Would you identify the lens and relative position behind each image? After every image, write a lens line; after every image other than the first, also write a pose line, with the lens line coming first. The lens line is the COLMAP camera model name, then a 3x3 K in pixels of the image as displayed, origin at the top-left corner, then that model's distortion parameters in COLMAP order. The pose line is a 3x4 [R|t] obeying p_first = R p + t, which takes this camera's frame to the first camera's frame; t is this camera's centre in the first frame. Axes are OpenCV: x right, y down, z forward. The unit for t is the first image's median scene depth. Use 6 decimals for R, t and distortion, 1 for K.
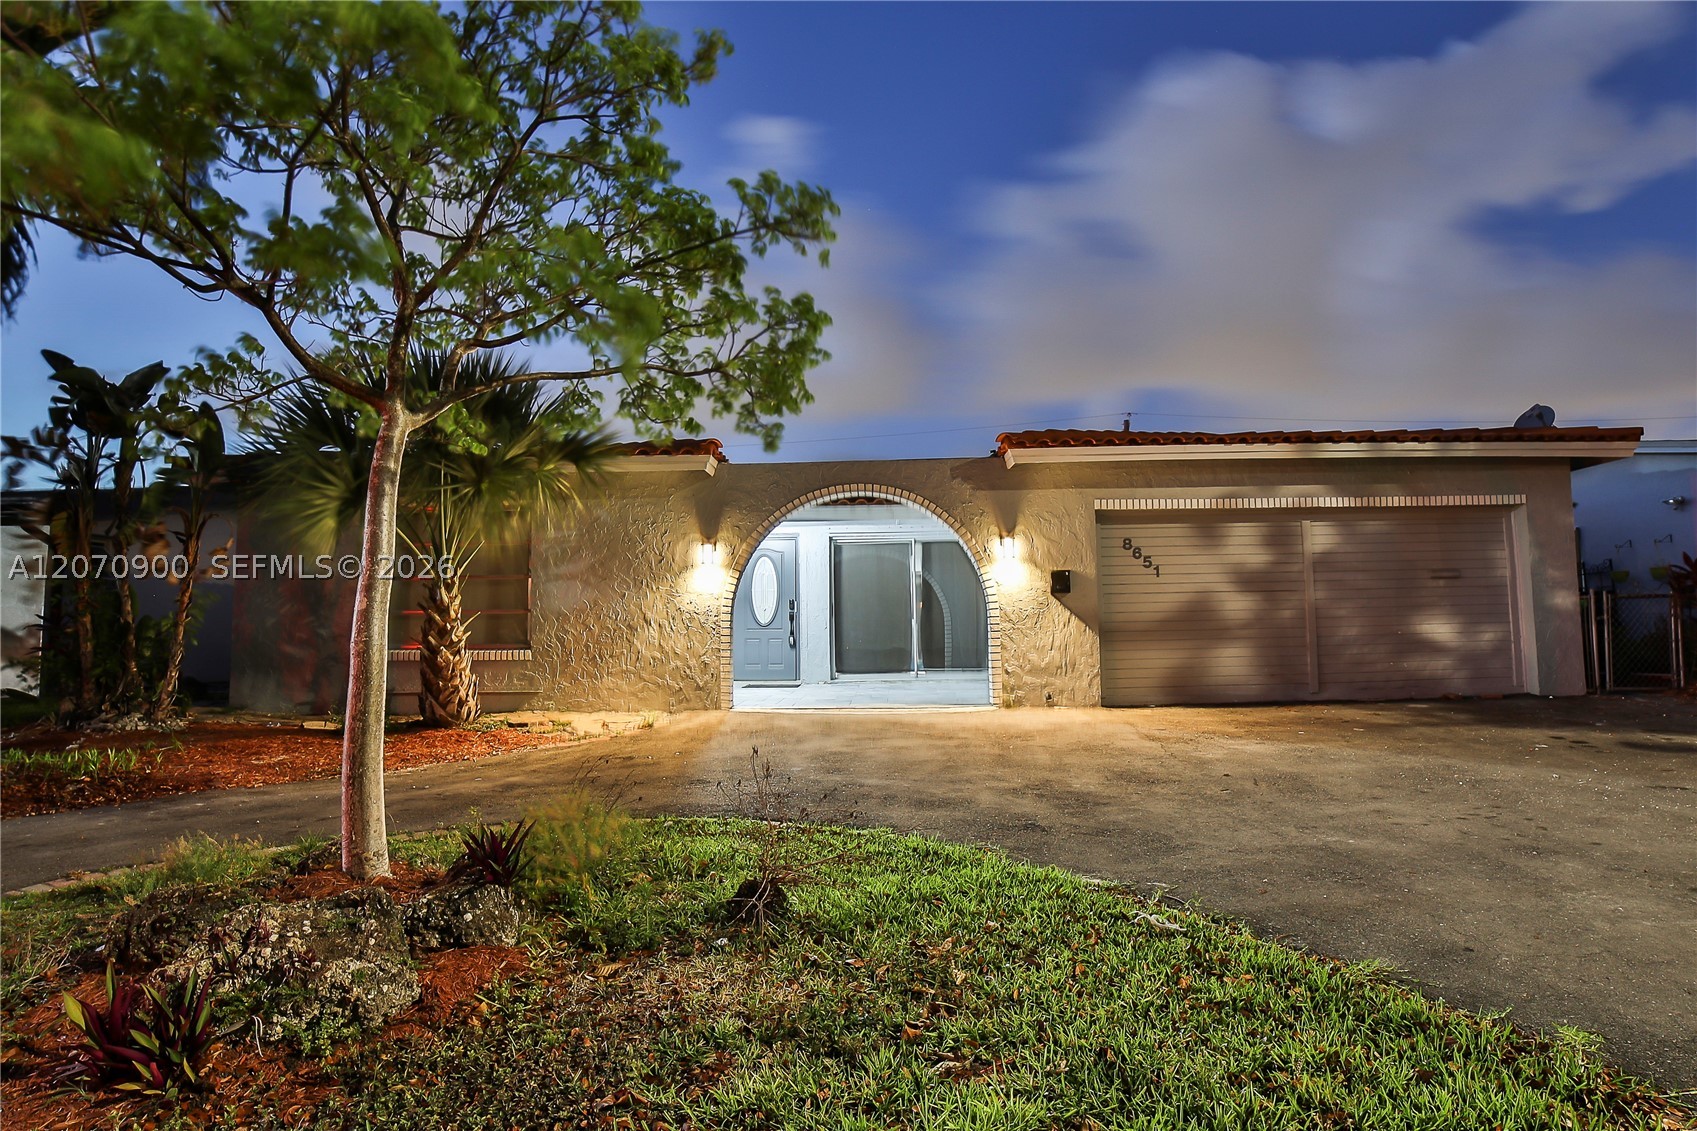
lens RADIAL K [[862.5, 0, 849.1], [0, 862.5, 562.9], [0, 0, 1]] dist [-0.029662, 0.000043]
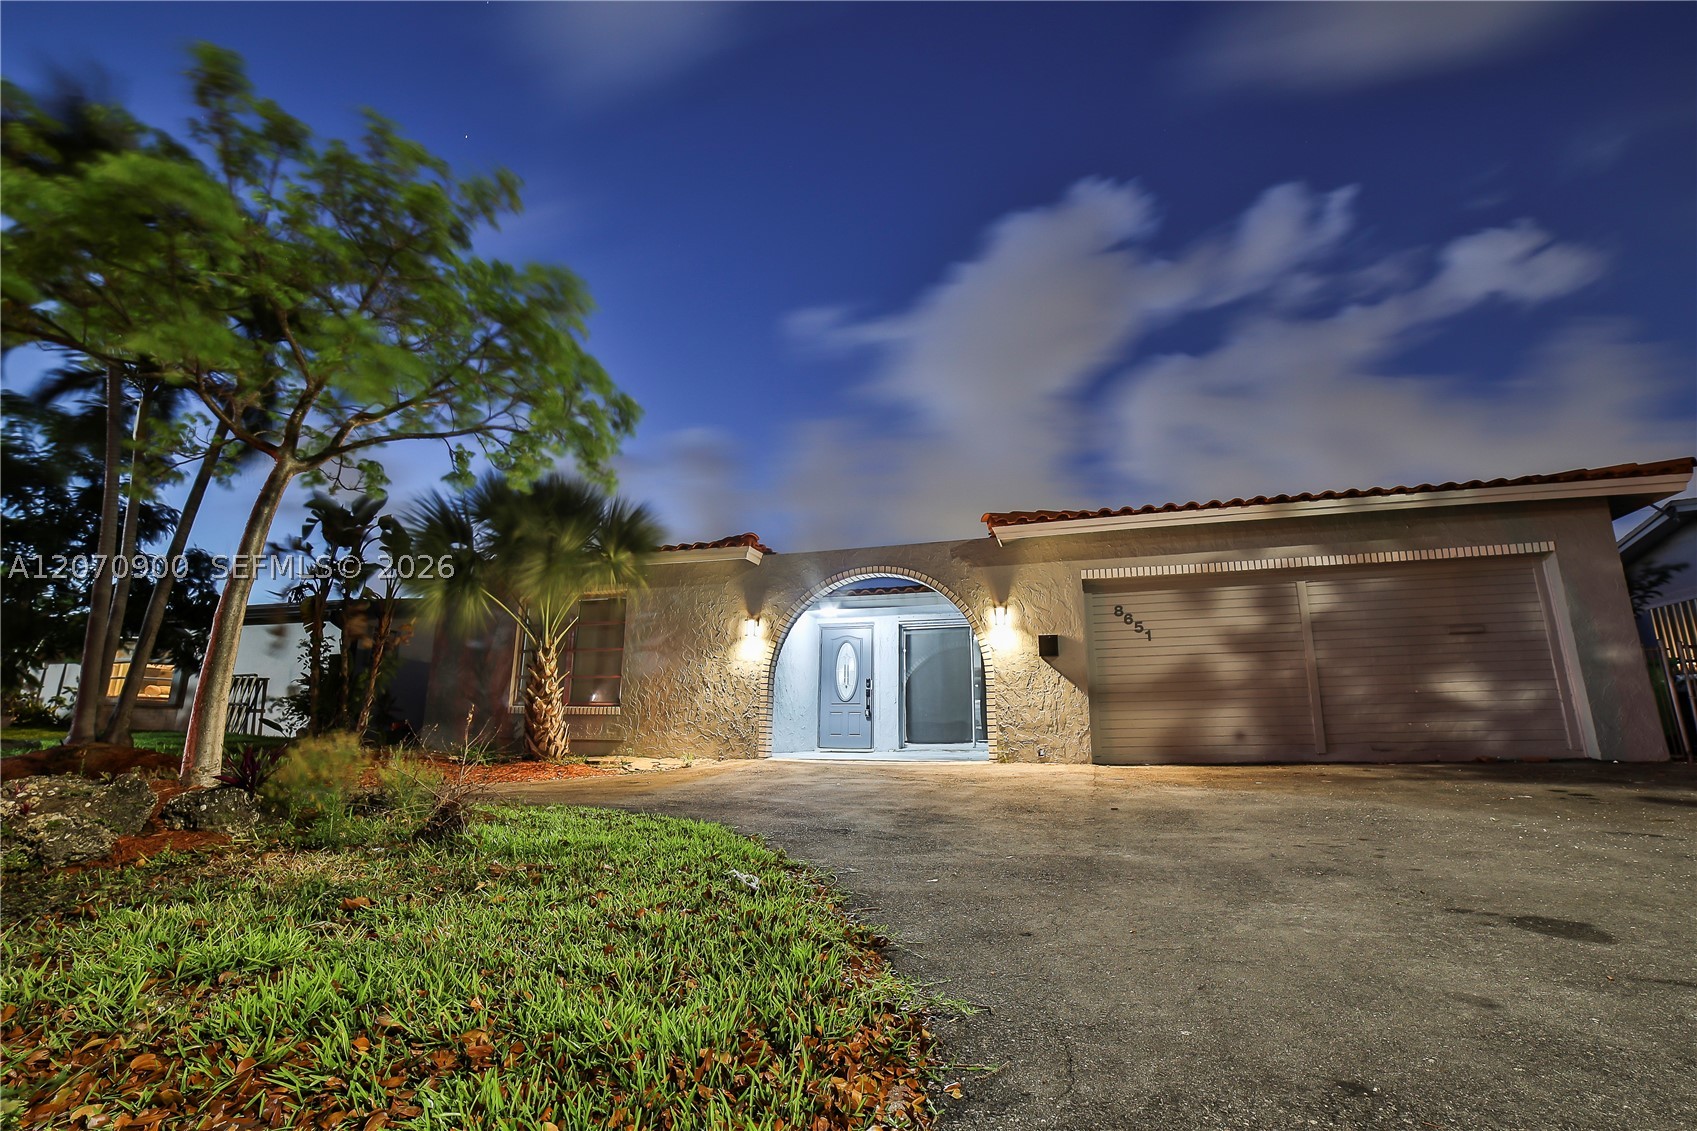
lens RADIAL K [[713.3, 0, 844.8], [0, 713.3, 573.6], [0, 0, 1]] dist [-0.028140, 0.004597]
pose [[0.964345, -0.041016, -0.261450, 0.234752], [0.000713, 0.988316, -0.152415, 0.068642], [0.264646, 0.146794, 0.953107, 0.061042]]
